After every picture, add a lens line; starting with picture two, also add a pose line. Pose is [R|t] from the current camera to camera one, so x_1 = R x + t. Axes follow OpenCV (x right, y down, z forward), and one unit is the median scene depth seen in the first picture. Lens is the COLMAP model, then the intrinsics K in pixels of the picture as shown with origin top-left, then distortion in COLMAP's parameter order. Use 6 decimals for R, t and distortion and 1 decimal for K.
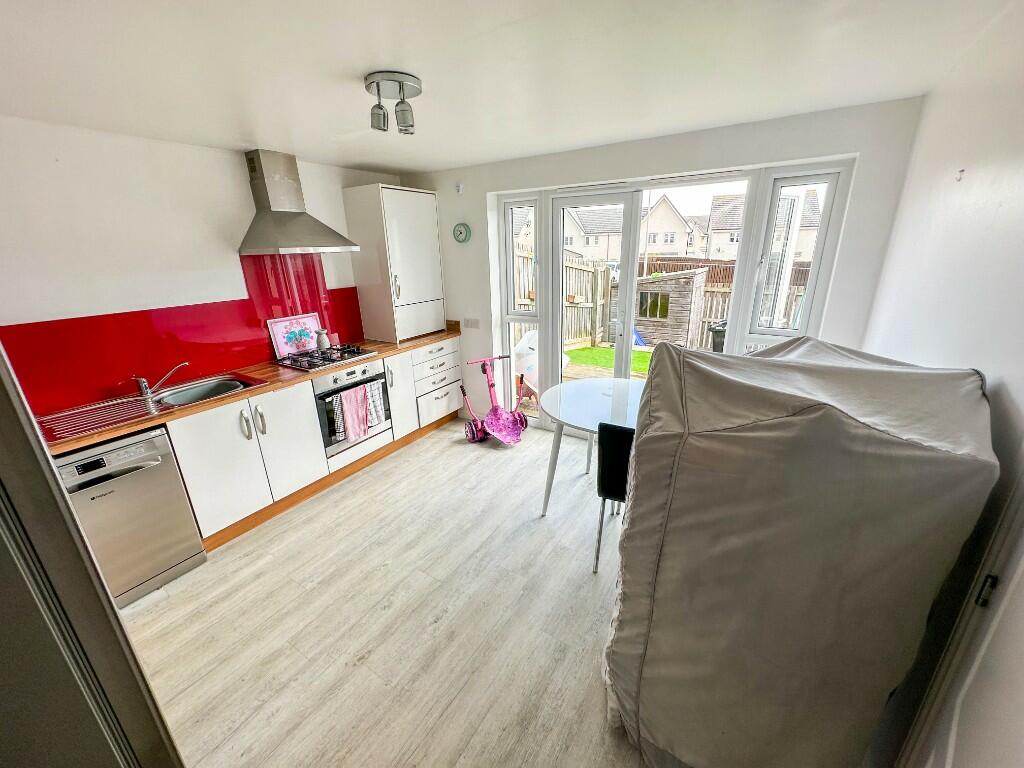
lens RADIAL K [[410.2, 0, 512.4], [0, 410.2, 381.0], [0, 0, 1]] dist [0.000267, 0.000057]
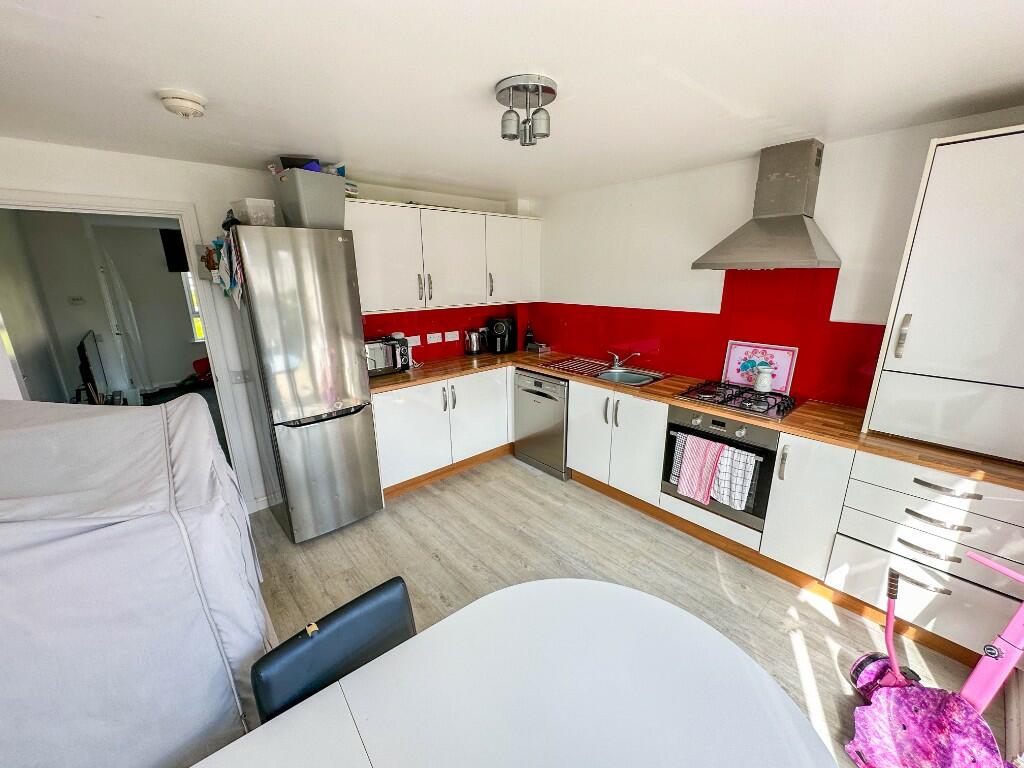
lens RADIAL K [[410.2, 0, 515.6], [0, 410.2, 384.4], [0, 0, 1]] dist [0.000267, 0.000057]
pose [[-0.272844, 0.281945, -0.919817, 0.525356], [-0.287638, 0.888453, 0.357653, -0.326580], [0.918053, 0.362157, -0.161311, 0.971766]]
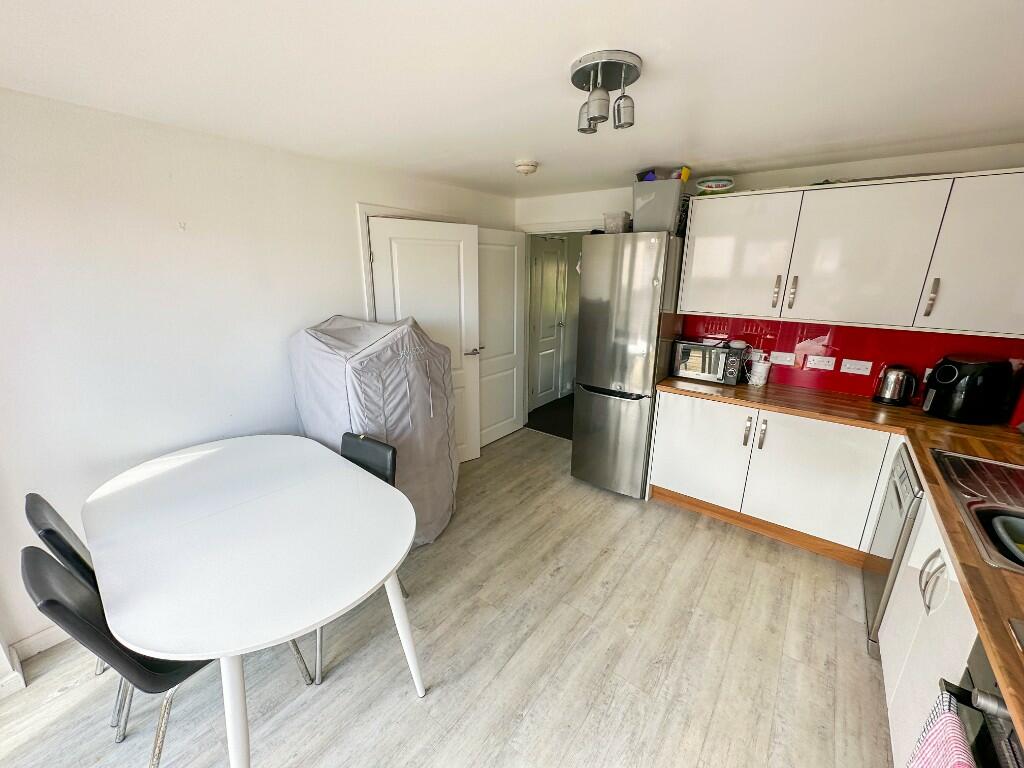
lens RADIAL K [[410.2, 0, 511.4], [0, 410.2, 384.6], [0, 0, 1]] dist [0.000267, 0.000057]
pose [[-0.995968, -0.010304, 0.089118, -0.126815], [0.041585, 0.827185, 0.560388, -0.472239], [-0.079491, 0.561835, -0.823421, 1.441195]]
